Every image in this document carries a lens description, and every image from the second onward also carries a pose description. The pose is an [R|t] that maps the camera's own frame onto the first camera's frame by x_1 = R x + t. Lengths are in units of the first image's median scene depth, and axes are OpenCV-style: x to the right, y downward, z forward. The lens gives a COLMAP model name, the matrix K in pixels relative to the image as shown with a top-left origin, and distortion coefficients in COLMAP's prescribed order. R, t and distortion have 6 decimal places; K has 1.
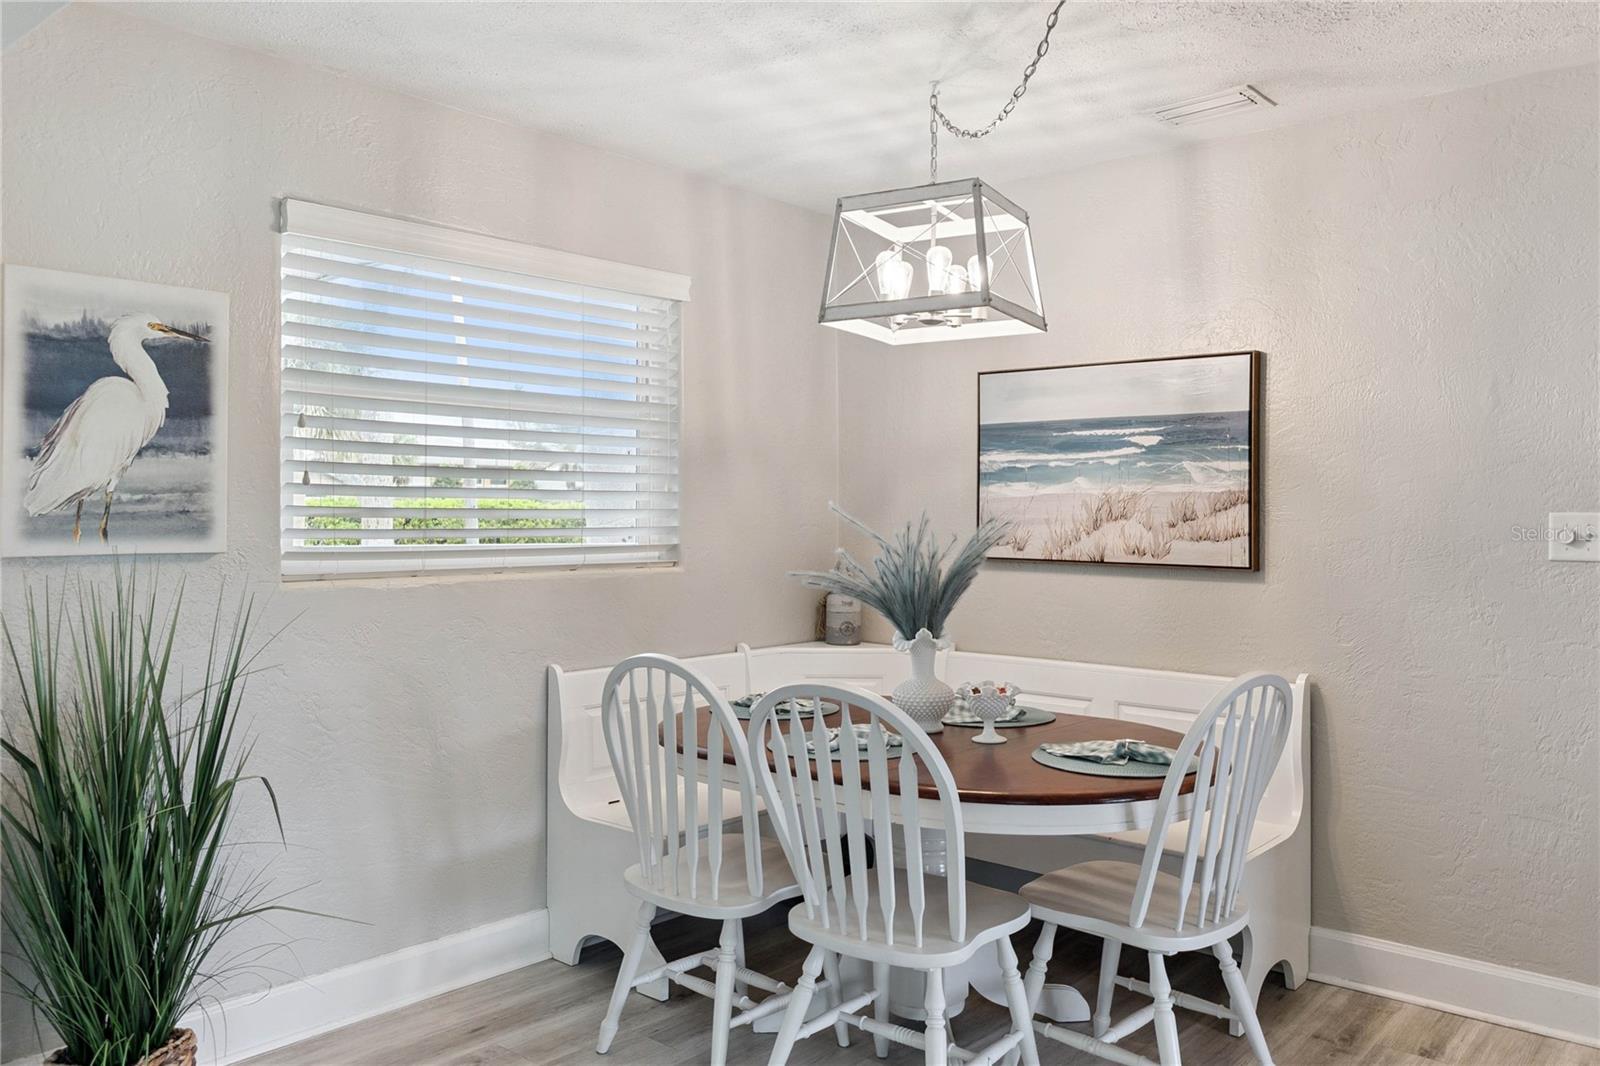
lens RADIAL K [[1233.8, 0, 802.9], [0, 1233.8, 509.9], [0, 0, 1]] dist [-0.001286, -0.000214]
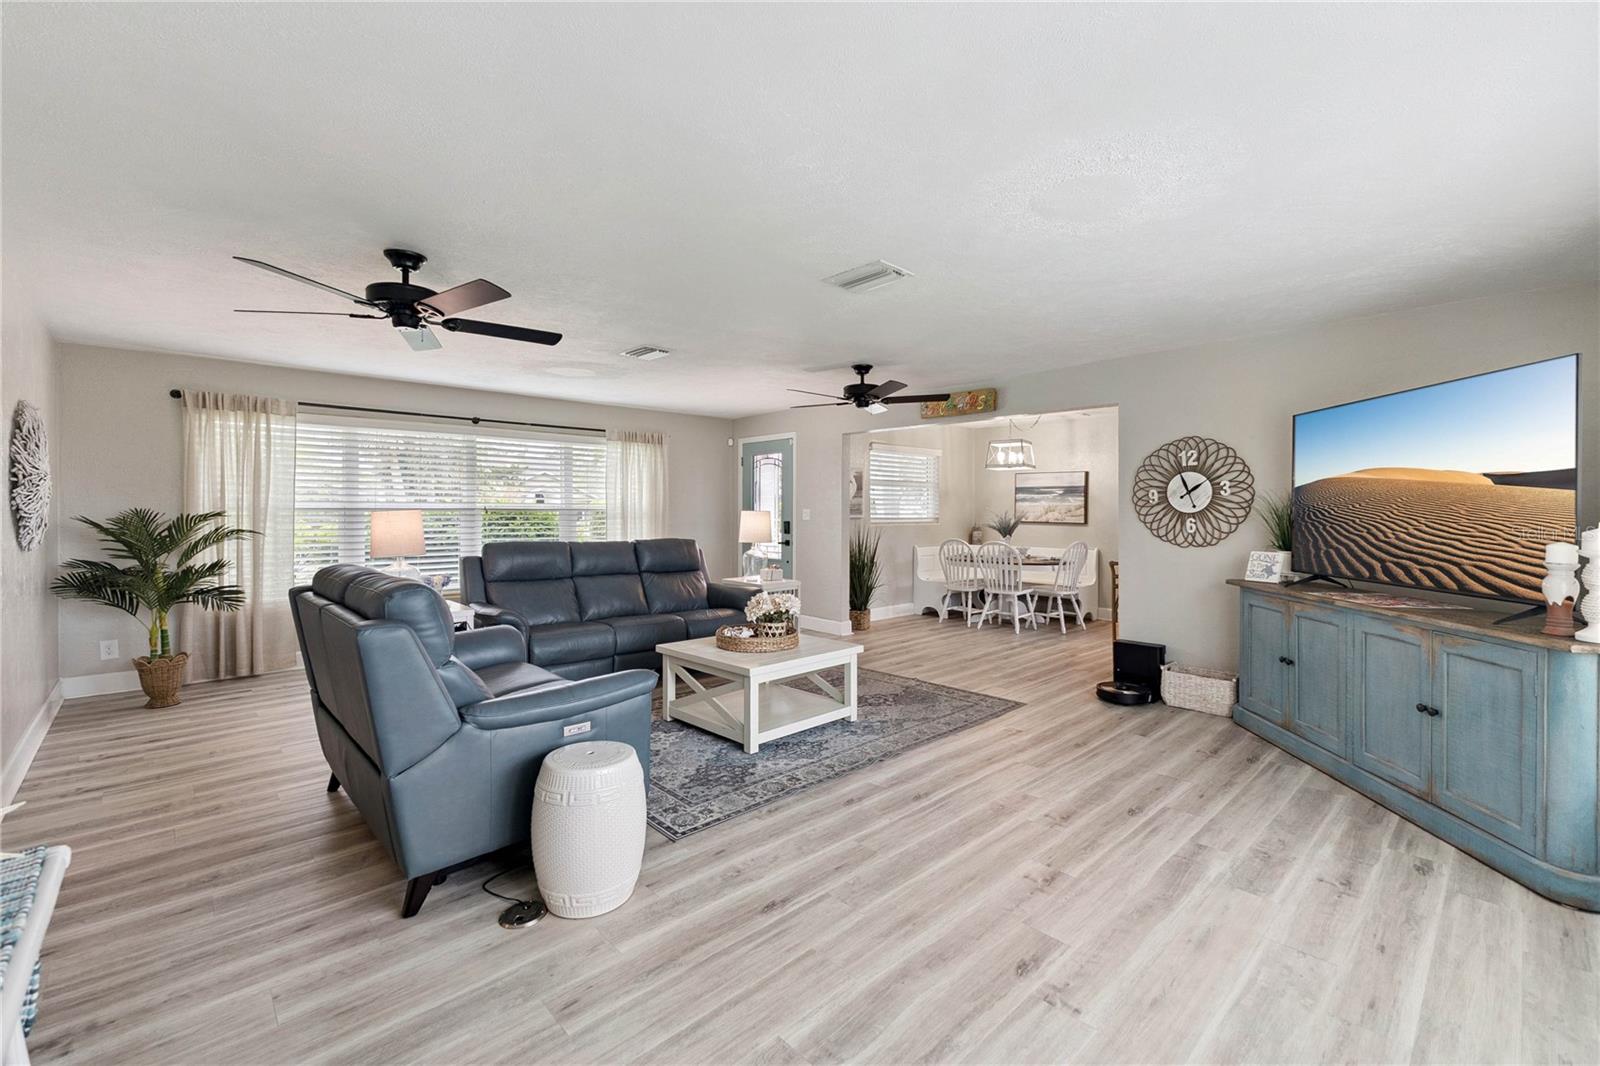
lens RADIAL K [[689.7, 0, 808.0], [0, 689.7, 510.9], [0, 0, 1]] dist [0.000594, 0.000027]
pose [[0.995538, 0.003446, -0.094303, -0.390588], [-0.002763, 0.999969, 0.007368, -0.010408], [0.094325, -0.007074, 0.995516, -1.577718]]
